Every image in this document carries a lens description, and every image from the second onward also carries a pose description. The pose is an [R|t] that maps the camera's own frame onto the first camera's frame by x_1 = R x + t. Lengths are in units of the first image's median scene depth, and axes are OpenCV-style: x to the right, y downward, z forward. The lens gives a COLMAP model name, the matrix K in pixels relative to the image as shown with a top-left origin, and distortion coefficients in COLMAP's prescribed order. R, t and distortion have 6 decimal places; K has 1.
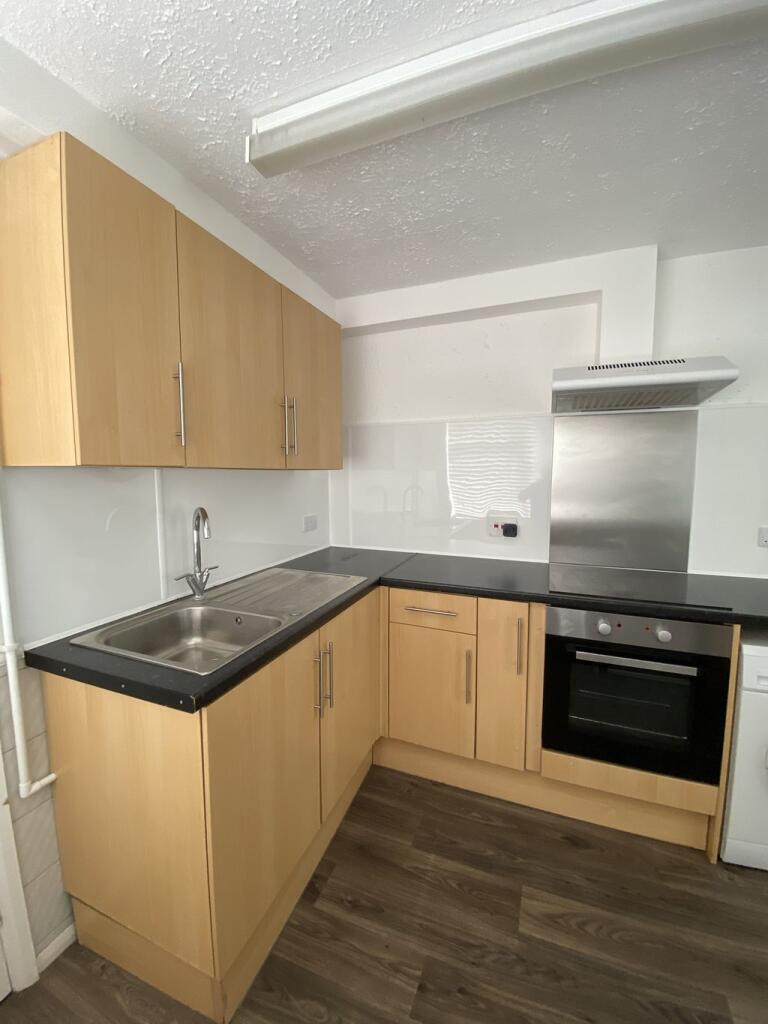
lens RADIAL K [[414.1, 0, 384.8], [0, 414.1, 506.7], [0, 0, 1]] dist [0.018481, -0.019508]
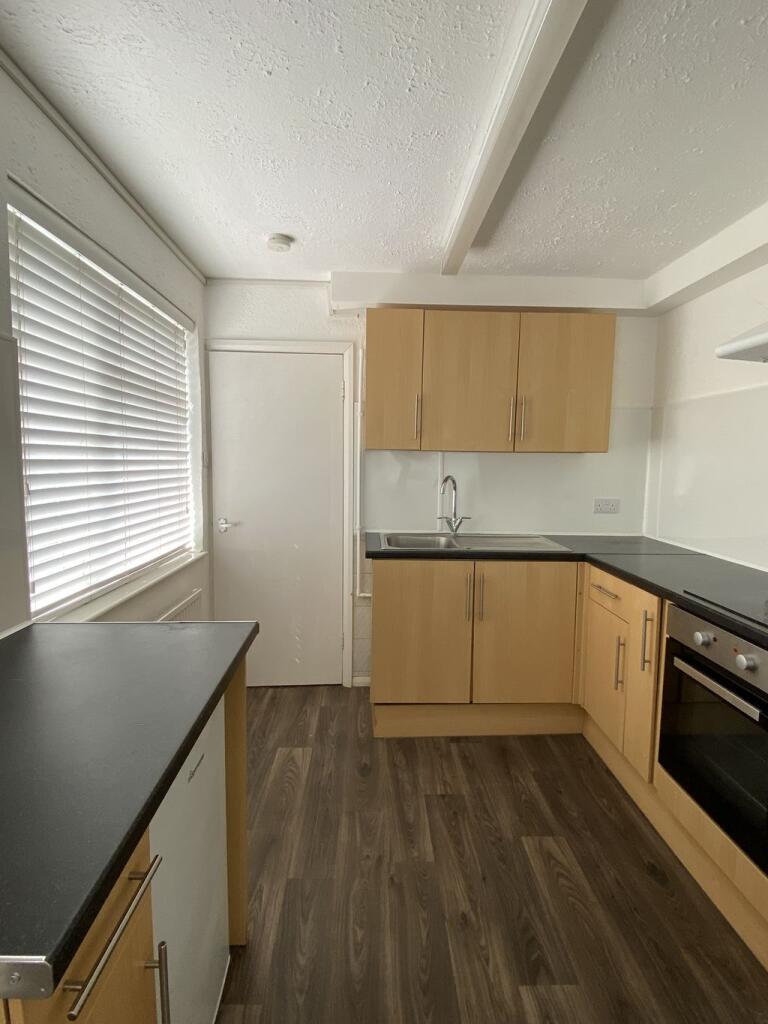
lens RADIAL K [[523.3, 0, 384.7], [0, 523.3, 501.0], [0, 0, 1]] dist [0.030851, -0.026335]
pose [[0.392553, 0.078917, -0.916337, 1.281562], [-0.091626, 0.994711, 0.046414, 0.026490], [0.915154, 0.065741, 0.397708, -0.024786]]
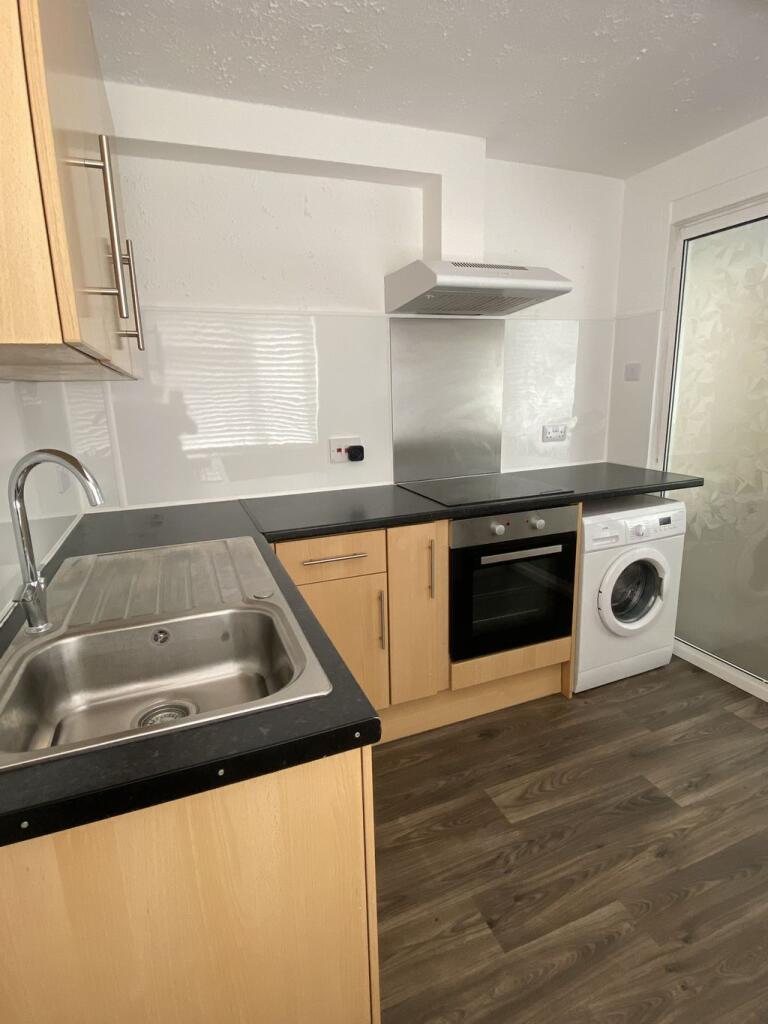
lens RADIAL K [[523.3, 0, 384.7], [0, 523.3, 501.0], [0, 0, 1]] dist [0.030851, -0.026335]
pose [[0.733618, -0.164168, 0.659435, -0.564219], [0.087137, 0.985096, 0.148303, -0.000207], [-0.673953, -0.051336, 0.736989, 0.235495]]
